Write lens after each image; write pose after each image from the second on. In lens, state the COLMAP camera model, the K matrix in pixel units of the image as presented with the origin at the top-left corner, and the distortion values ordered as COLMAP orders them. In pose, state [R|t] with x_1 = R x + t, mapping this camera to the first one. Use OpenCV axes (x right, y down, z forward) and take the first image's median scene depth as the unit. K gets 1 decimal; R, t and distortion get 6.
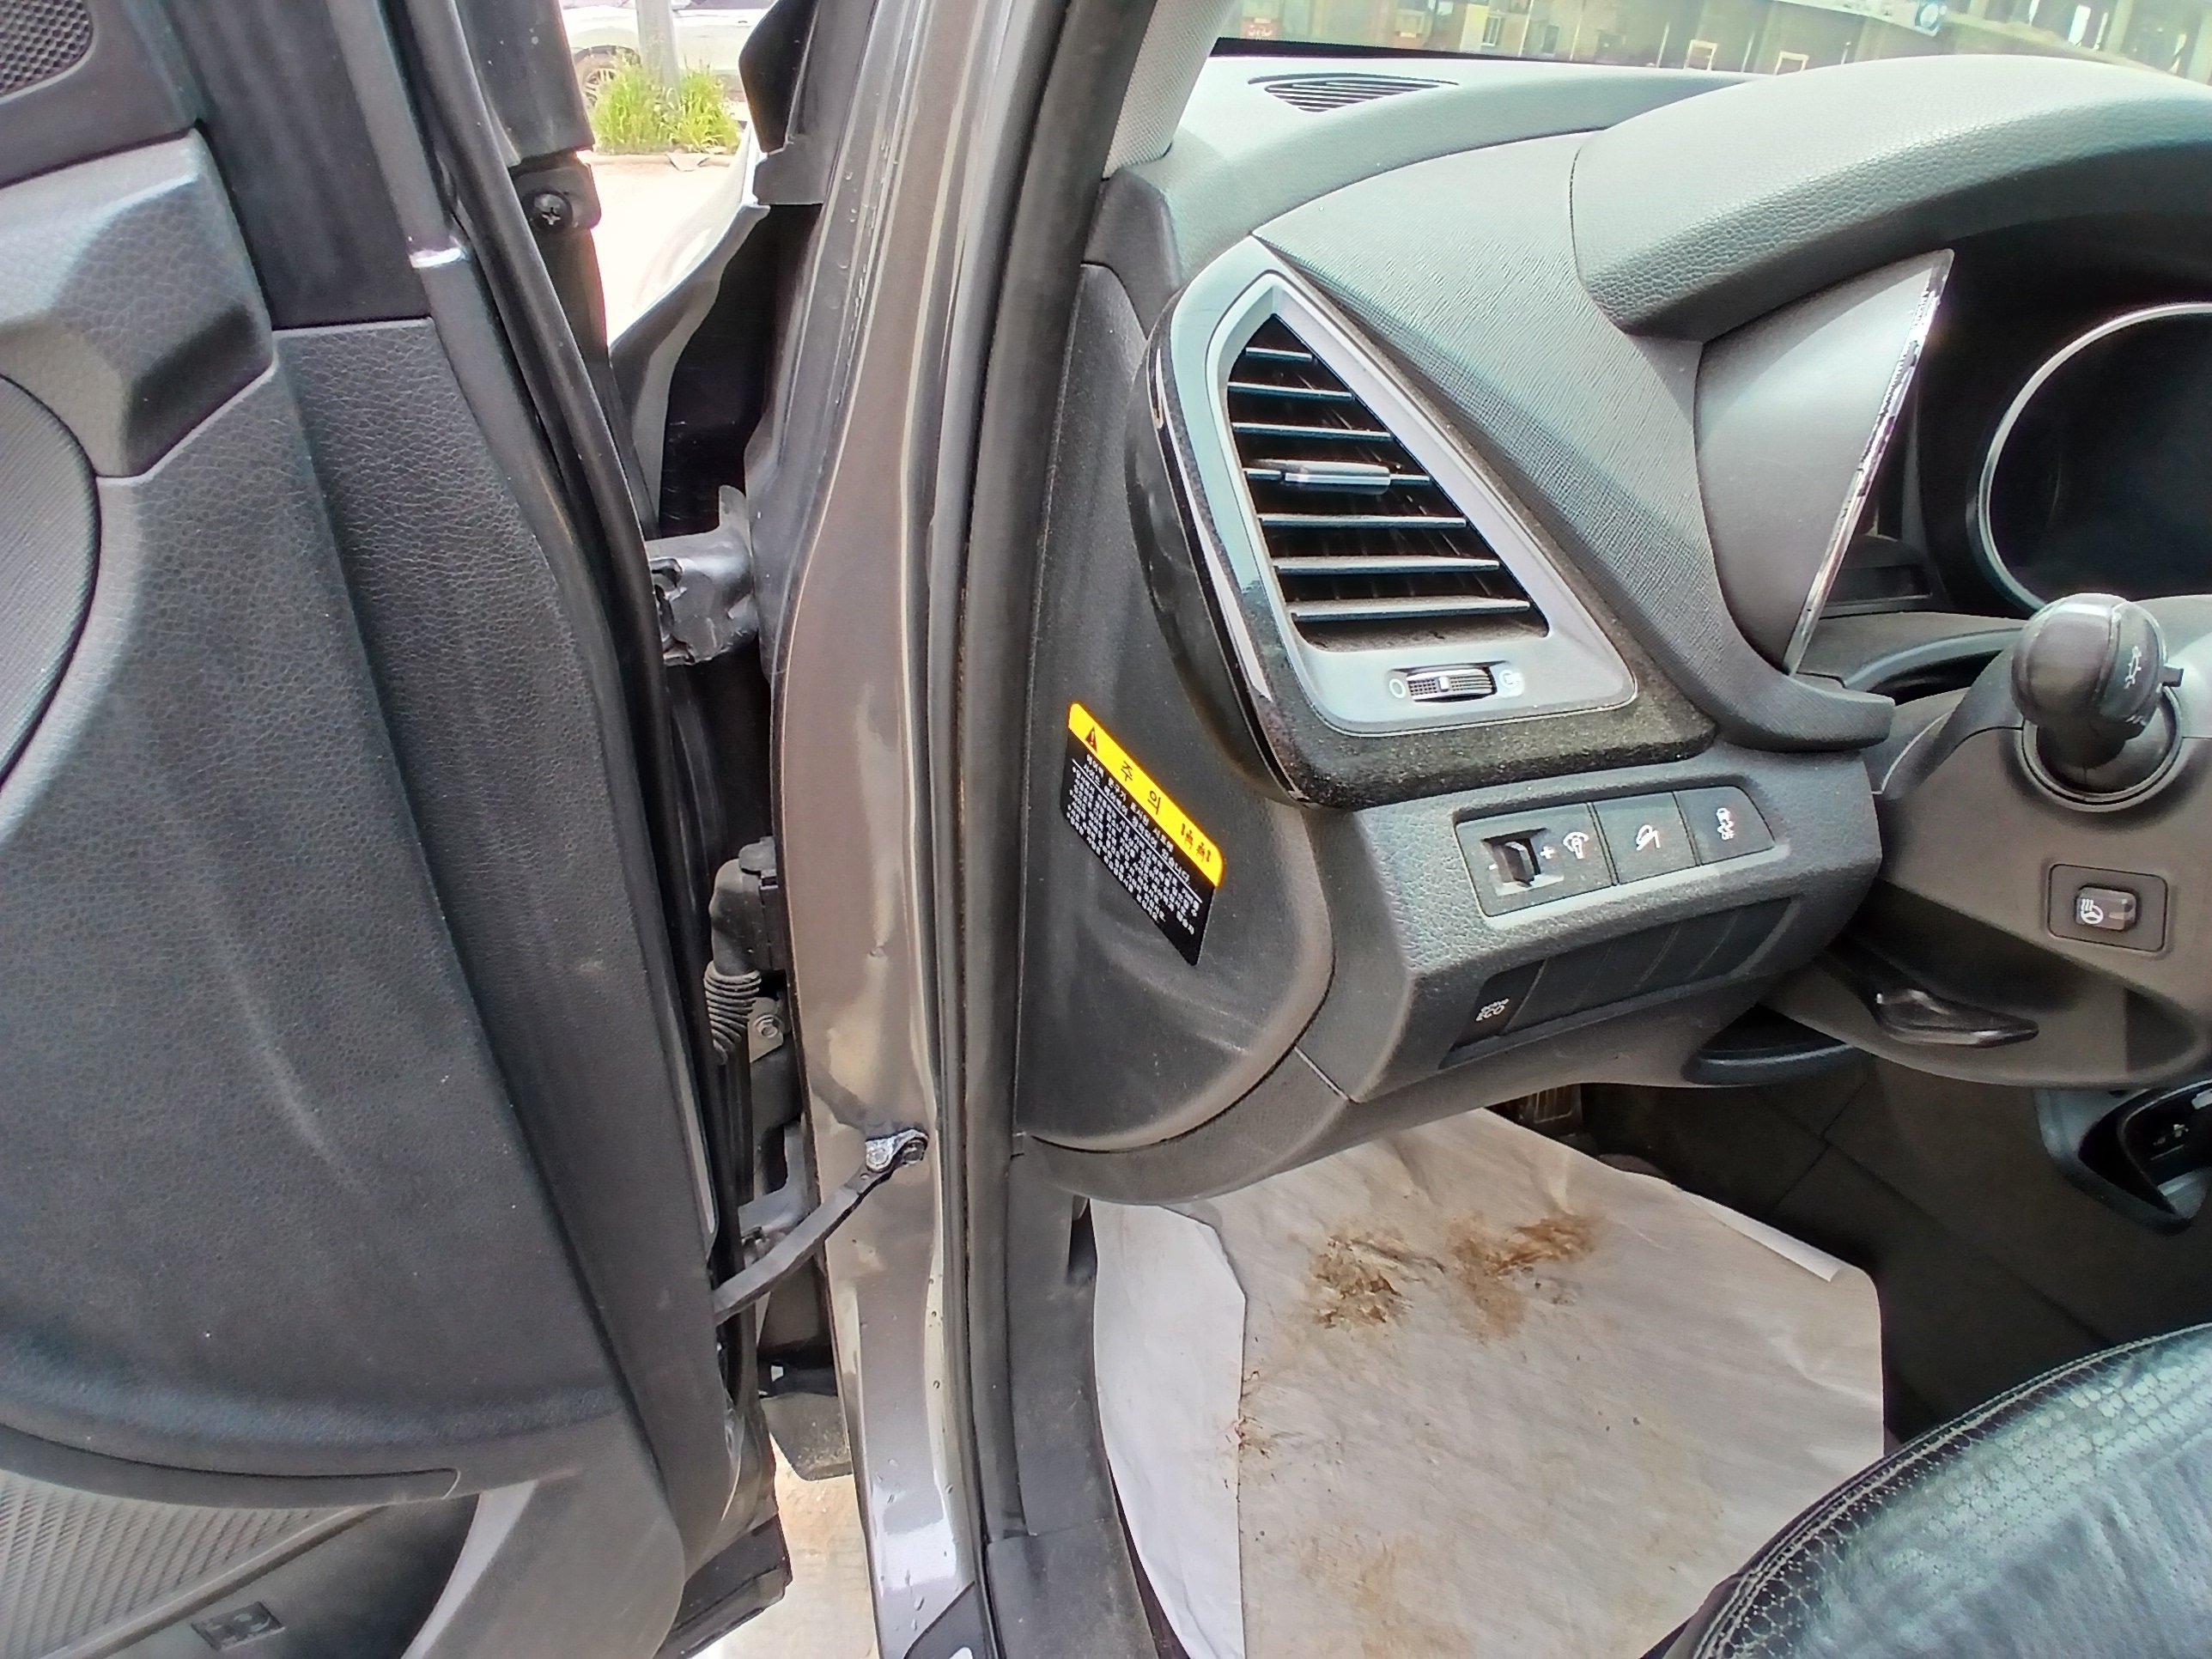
lens RADIAL K [[1156.1, 0, 1122.6], [0, 1156.1, 902.0], [0, 0, 1]] dist [-0.002549, -0.039520]
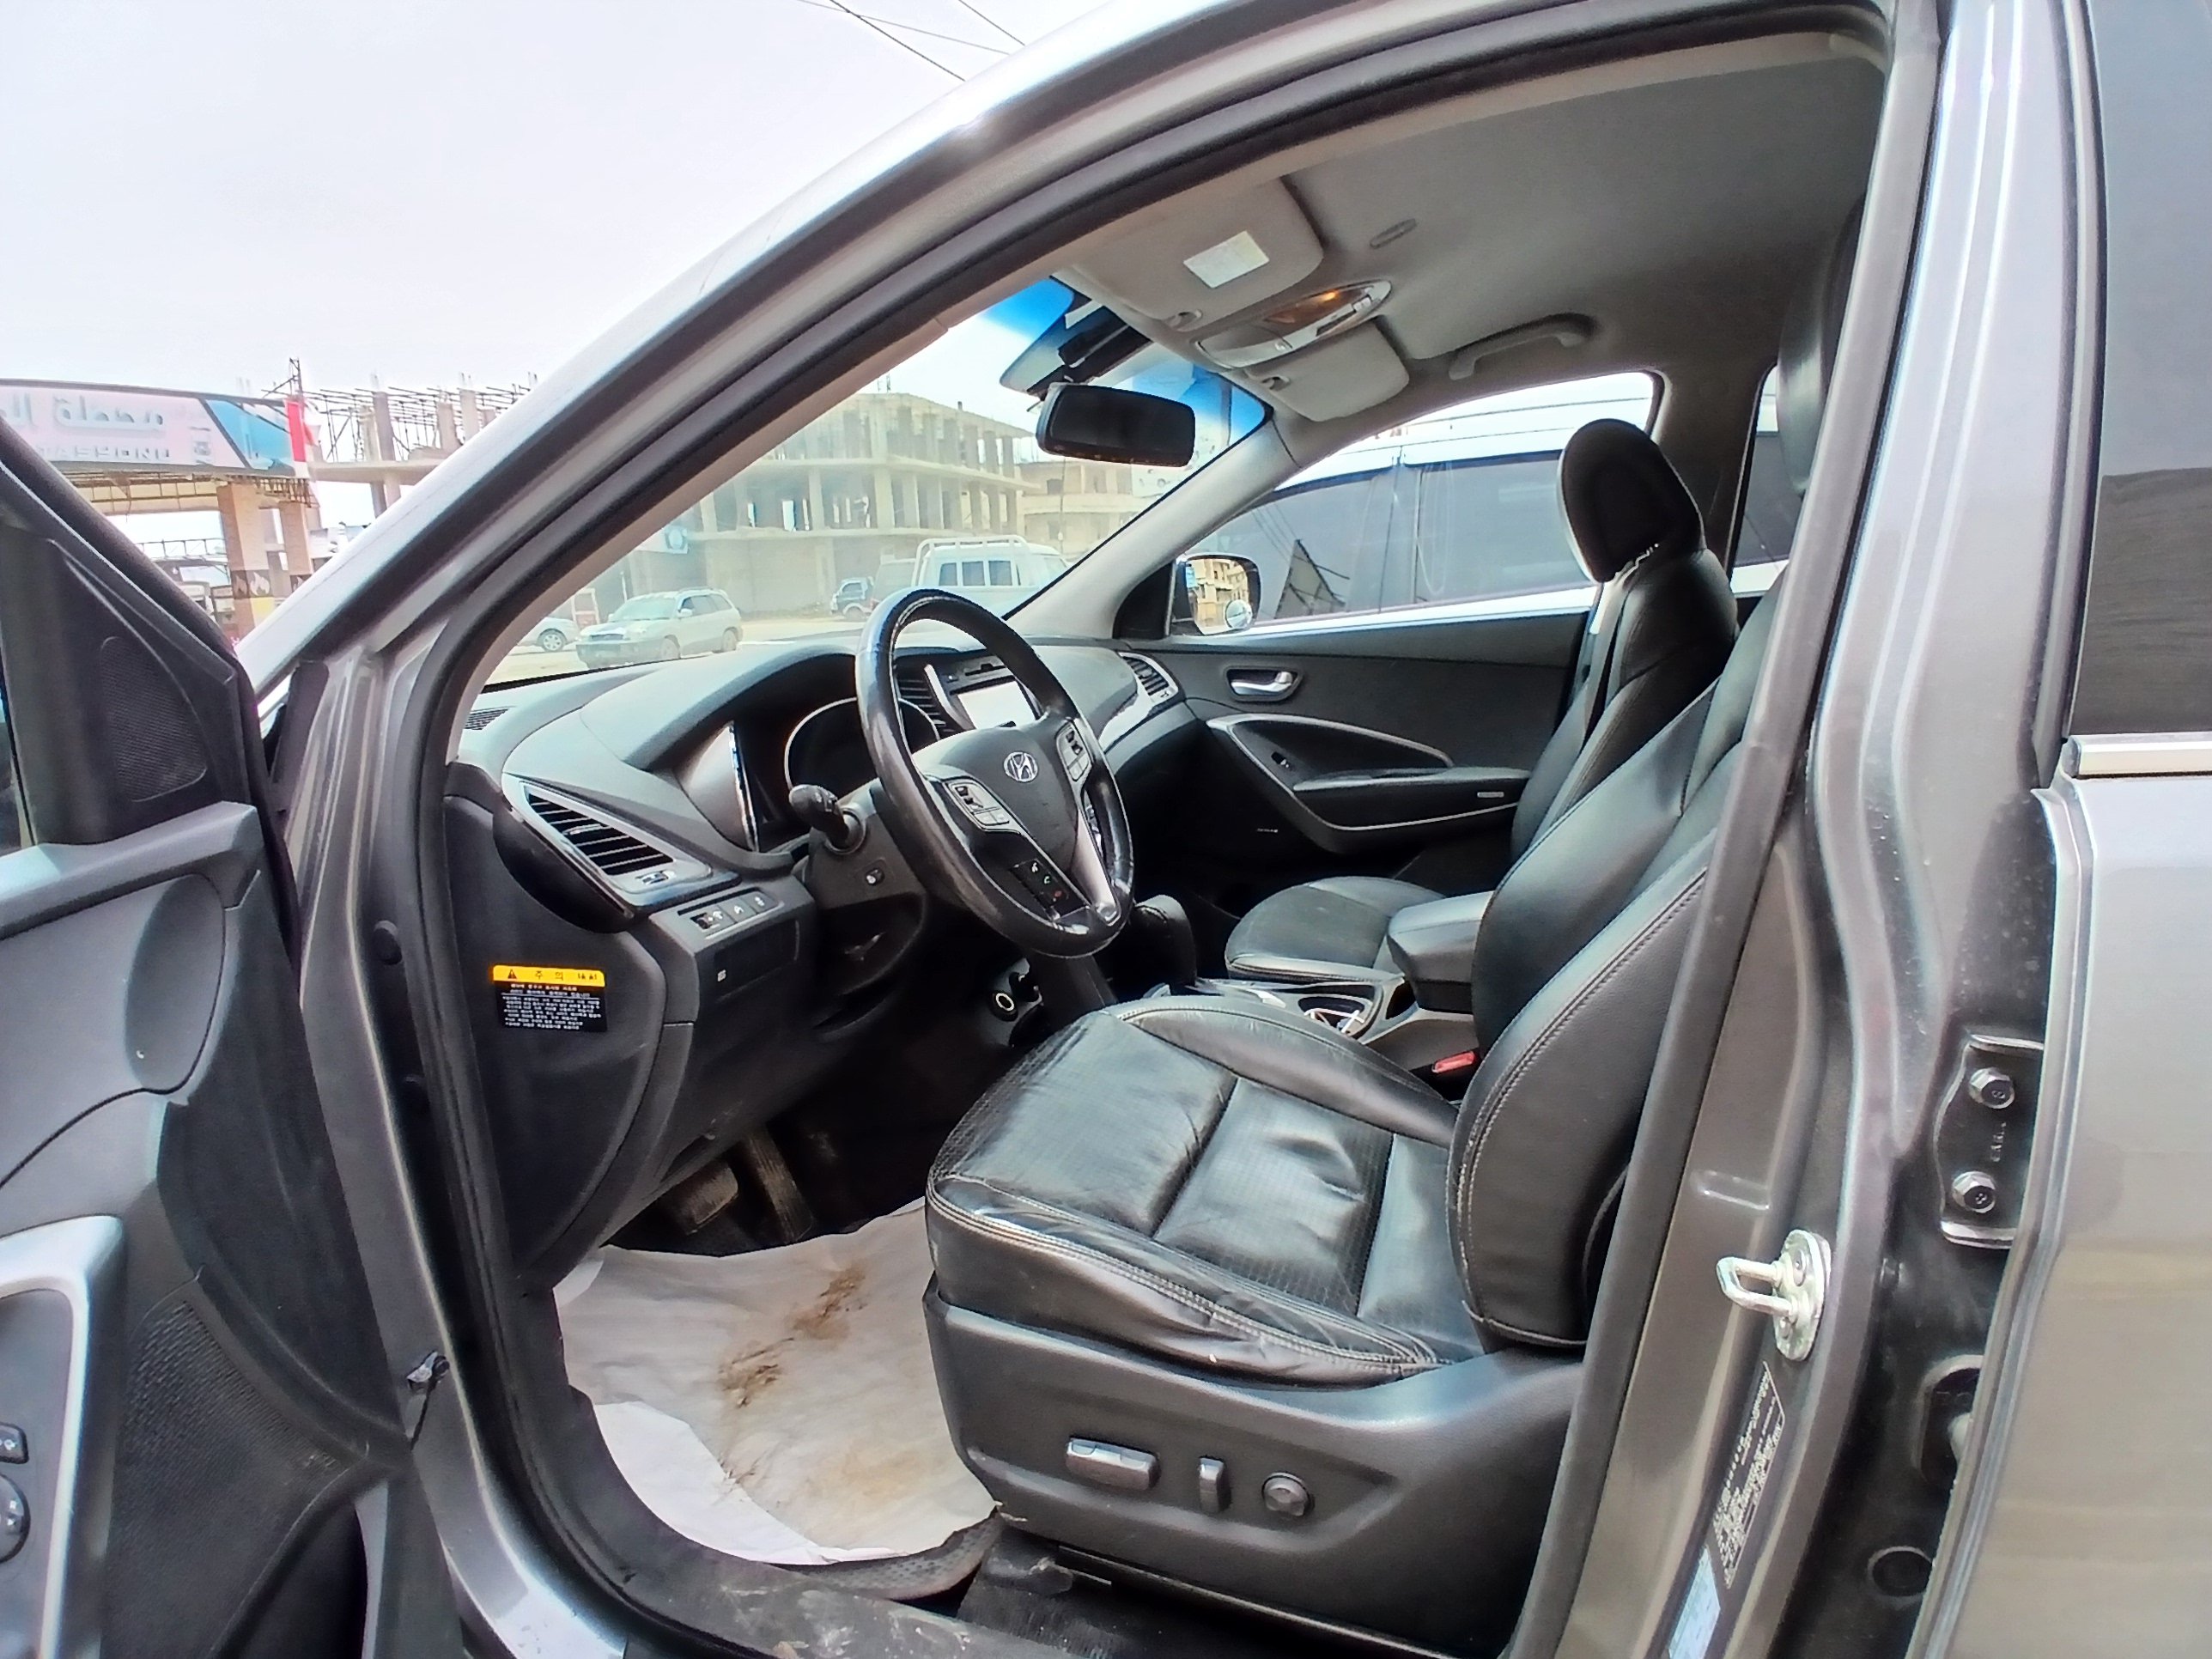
lens RADIAL K [[1156.1, 0, 1122.6], [0, 1156.1, 902.0], [0, 0, 1]] dist [-0.002549, -0.039520]
pose [[0.624538, -0.311974, 0.715978, -0.949694], [0.556416, 0.821048, -0.127598, 0.778601], [-0.548045, 0.478071, 0.686363, -1.435618]]
